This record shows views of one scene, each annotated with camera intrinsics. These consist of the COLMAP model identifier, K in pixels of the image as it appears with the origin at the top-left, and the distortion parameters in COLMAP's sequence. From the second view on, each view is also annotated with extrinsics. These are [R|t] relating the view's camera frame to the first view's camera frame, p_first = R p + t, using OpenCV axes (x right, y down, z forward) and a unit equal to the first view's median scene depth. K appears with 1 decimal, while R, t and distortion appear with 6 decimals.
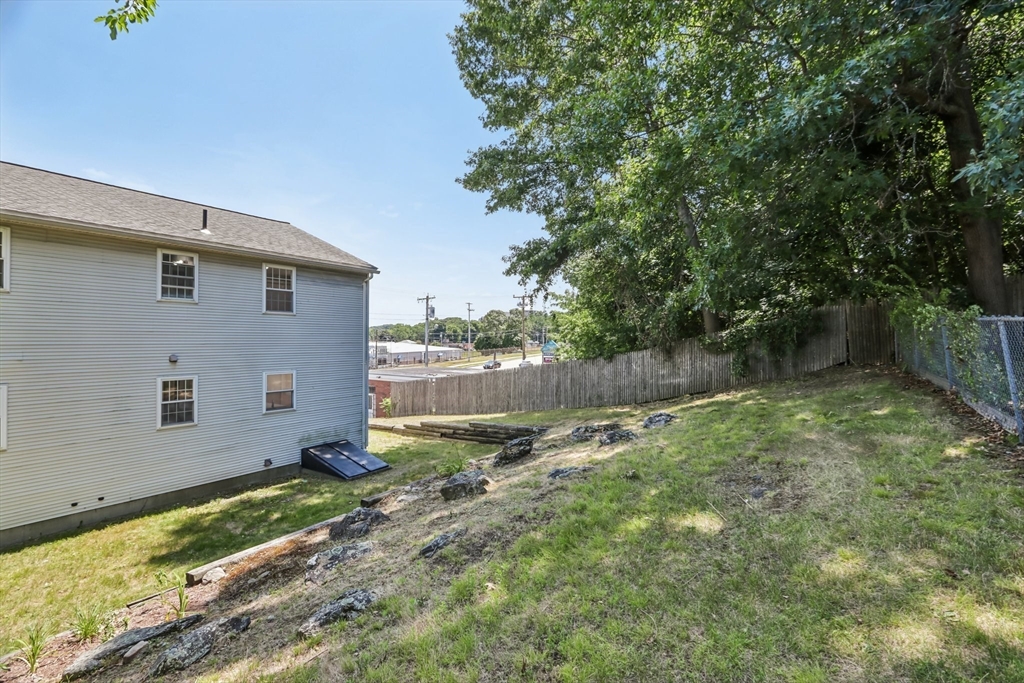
lens RADIAL K [[470.8, 0, 512.0], [0, 470.8, 341.5], [0, 0, 1]] dist [-0.000406, 0.000003]
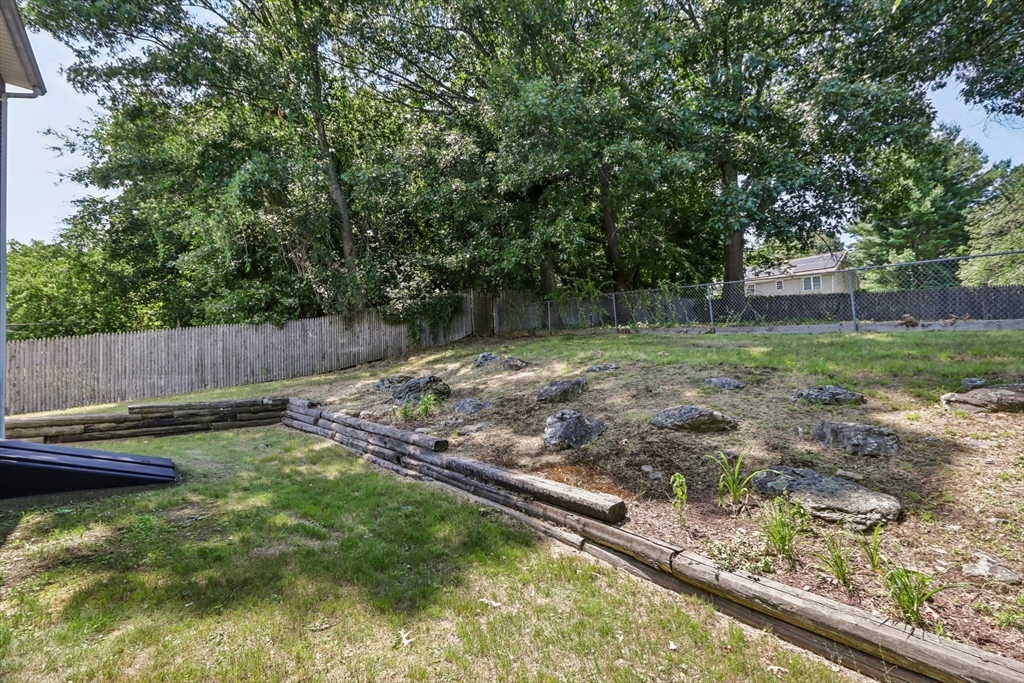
lens RADIAL K [[470.8, 0, 512.0], [0, 470.8, 341.5], [0, 0, 1]] dist [-0.000406, 0.000003]
pose [[0.315328, 0.056672, 0.947289, -0.781154], [-0.003565, 0.998279, -0.058536, 0.192599], [-0.948976, 0.015080, 0.314988, 0.560225]]
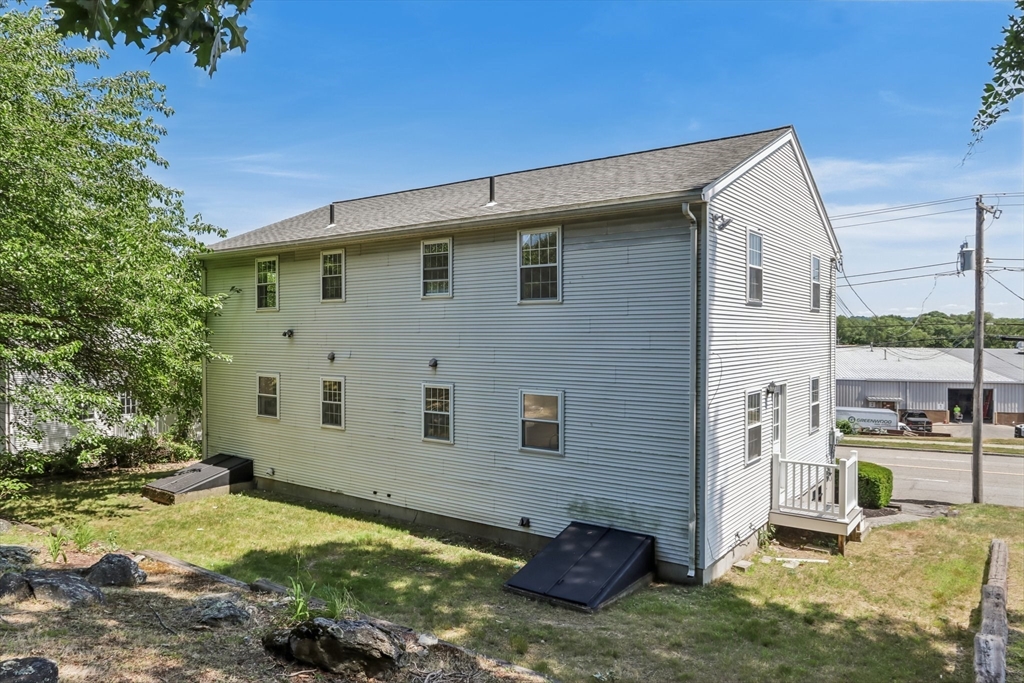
lens RADIAL K [[689.7, 0, 512.0], [0, 689.7, 341.5], [0, 0, 1]] dist [-0.001709, -0.000331]
pose [[-0.044787, 0.011053, -0.998935, 0.531067], [-0.004855, 0.999925, 0.011281, -0.017771], [0.998985, 0.005356, -0.044729, 1.148775]]
